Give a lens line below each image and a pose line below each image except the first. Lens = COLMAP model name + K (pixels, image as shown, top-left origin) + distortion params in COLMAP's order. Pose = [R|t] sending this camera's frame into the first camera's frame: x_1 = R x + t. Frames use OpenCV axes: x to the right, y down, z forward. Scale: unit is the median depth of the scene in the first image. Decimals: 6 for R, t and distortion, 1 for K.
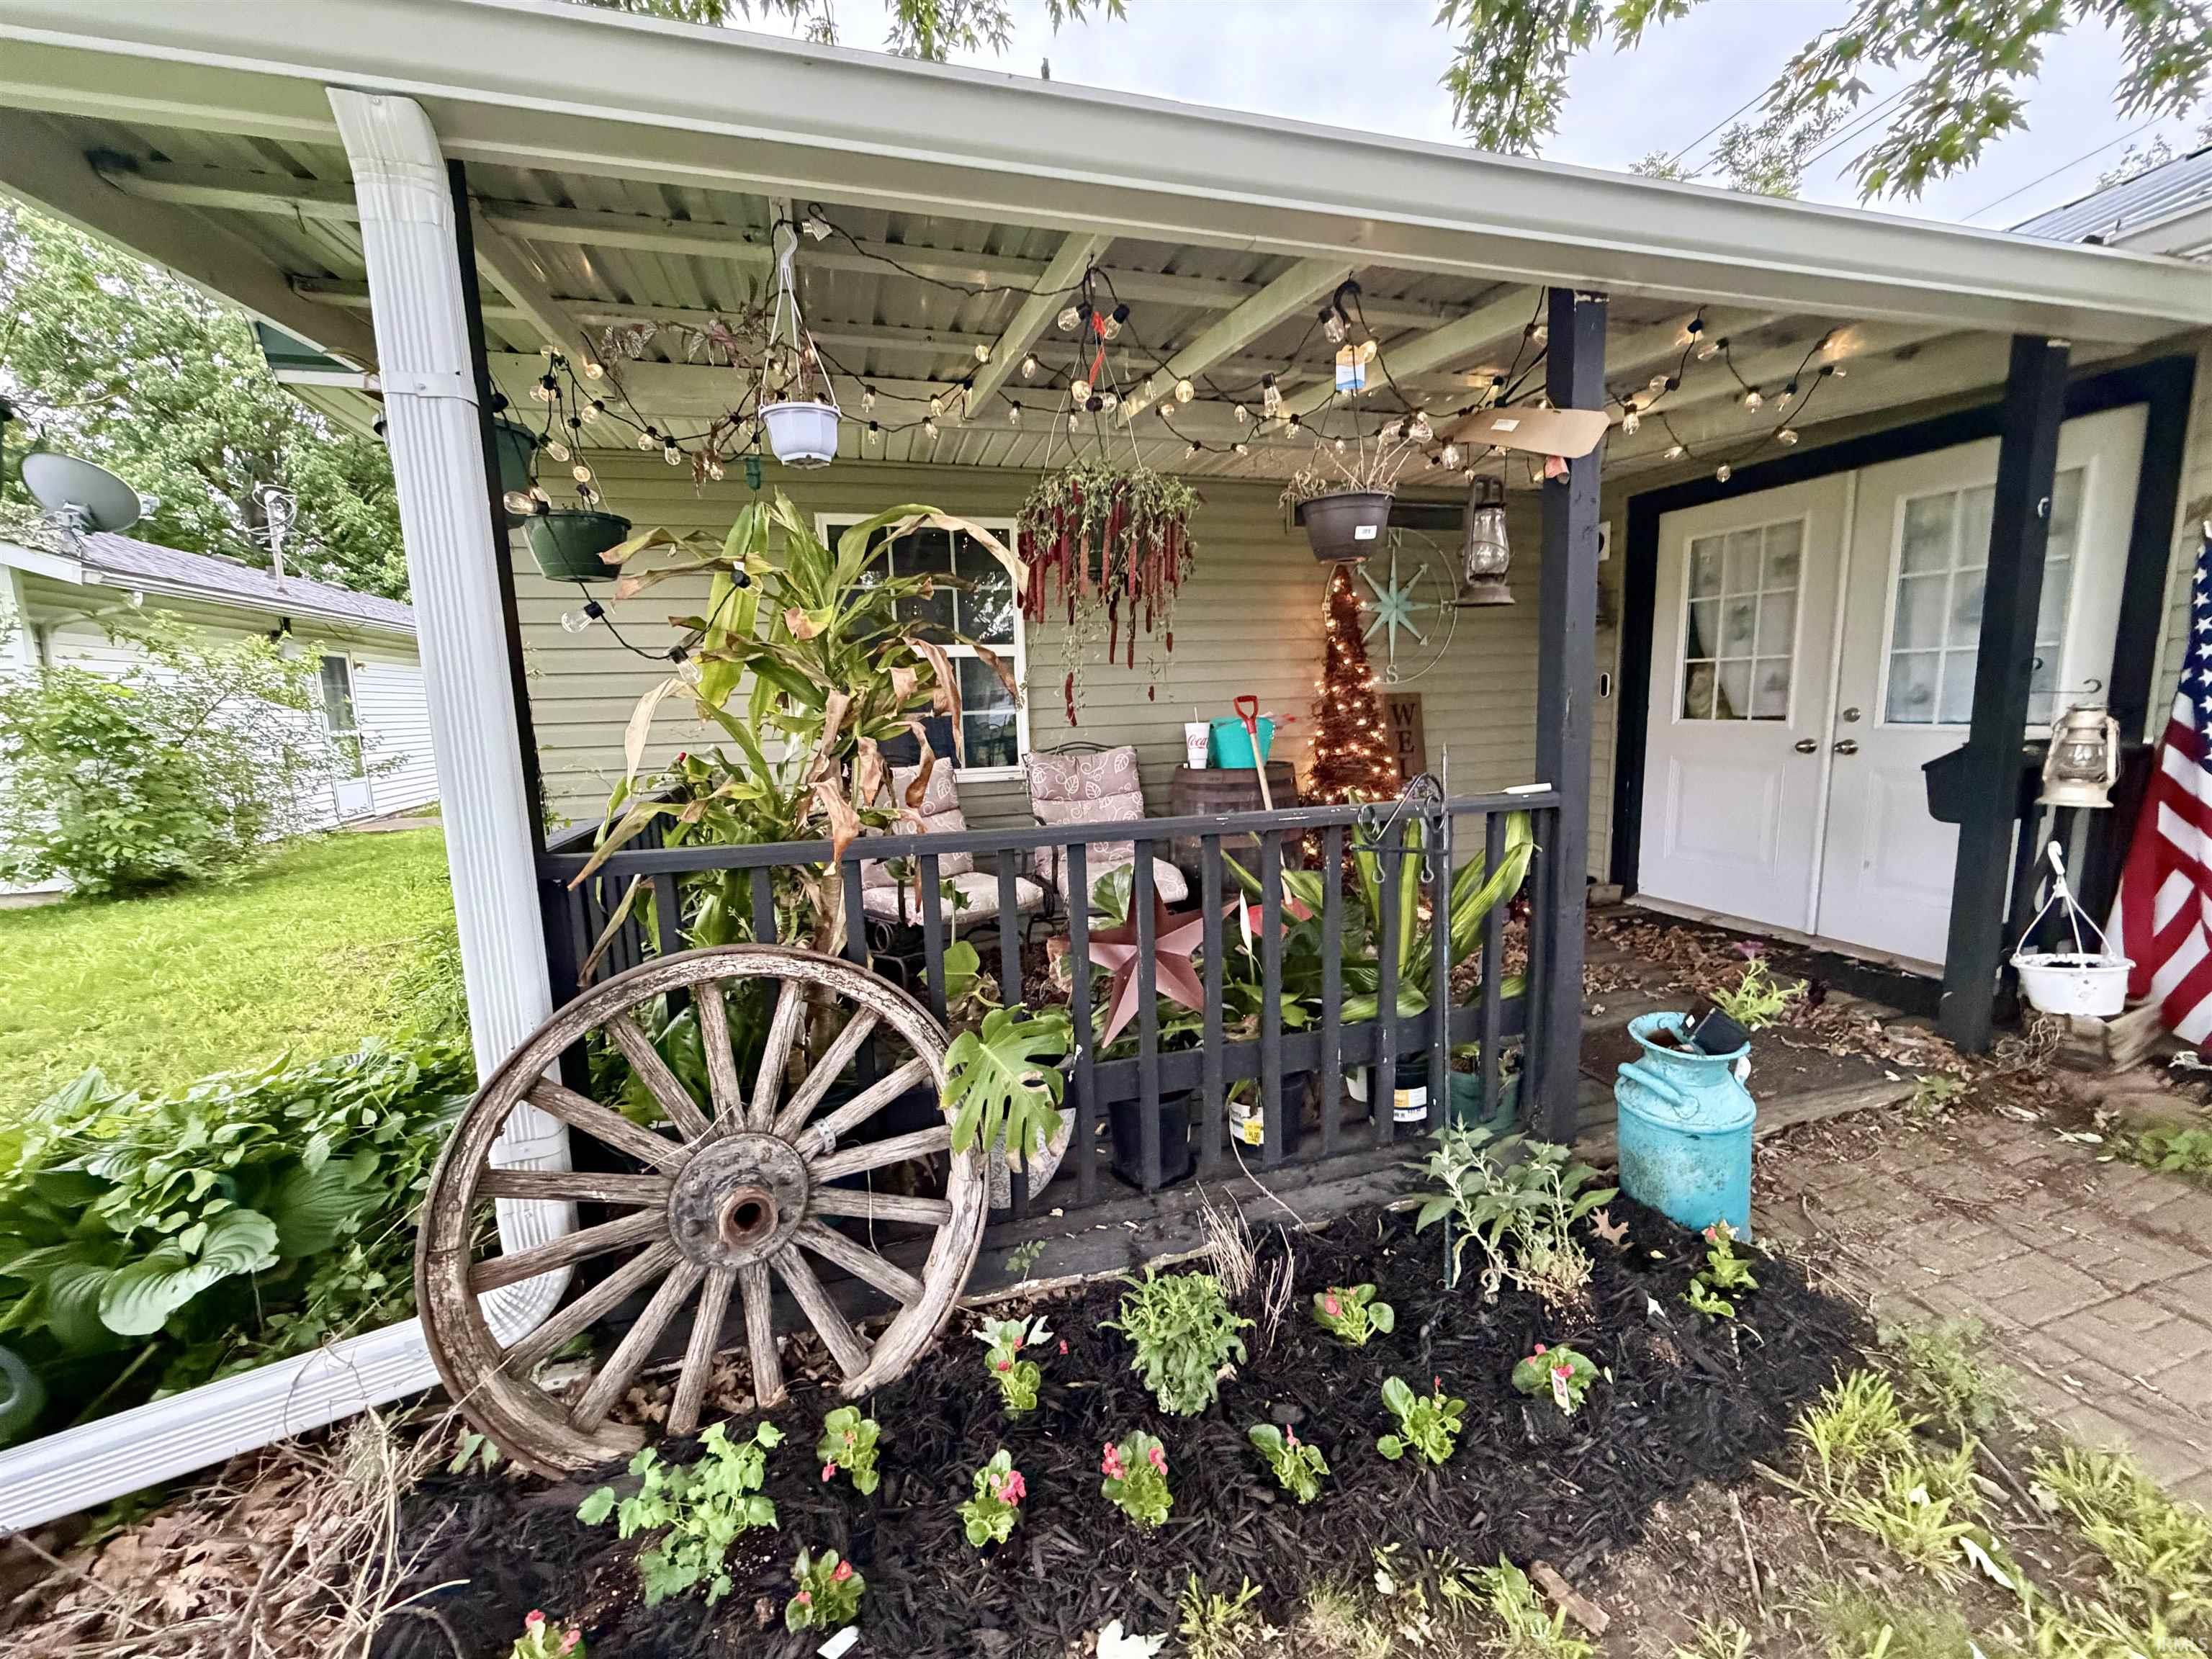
lens RADIAL K [[877.7, 0, 1102.8], [0, 877.7, 828.3], [0, 0, 1]] dist [-0.001023, 0.000195]
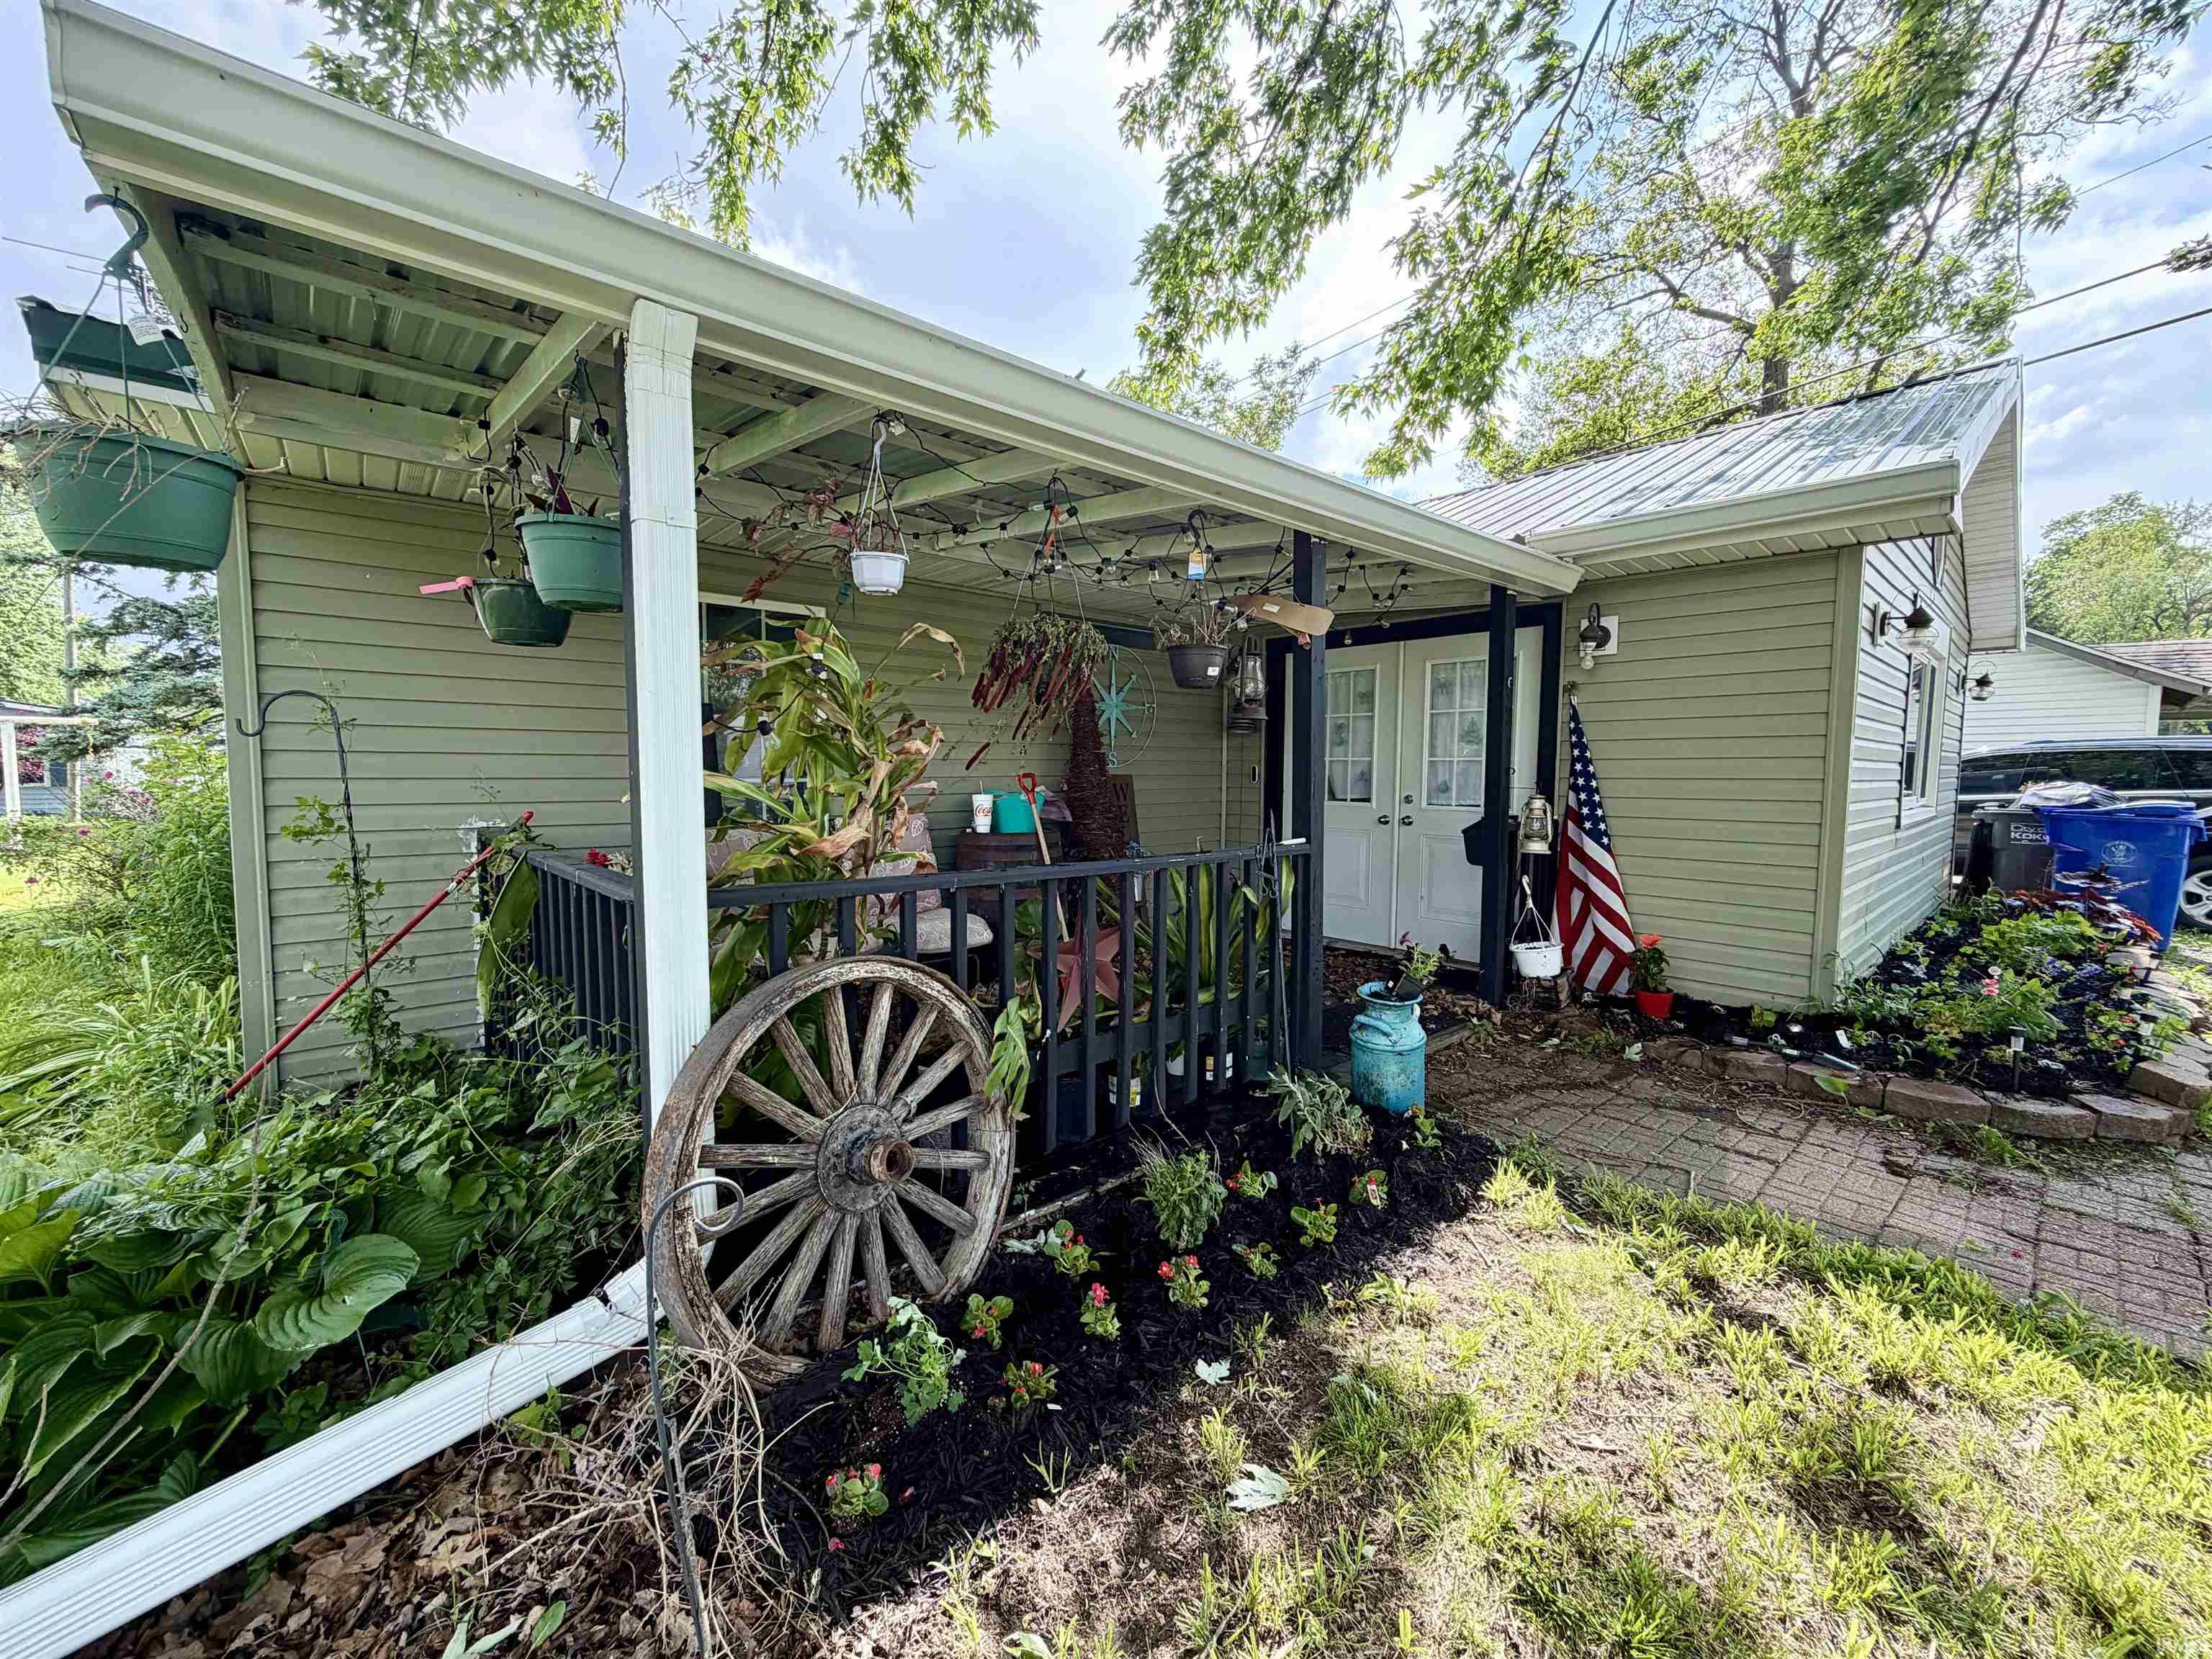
lens RADIAL K [[877.7, 0, 1102.8], [0, 877.7, 828.3], [0, 0, 1]] dist [-0.001023, 0.000195]
pose [[0.905540, 0.007543, 0.424194, -0.575637], [0.028469, 0.996508, -0.078494, 0.052639], [-0.423305, 0.083155, 0.902163, -0.298327]]
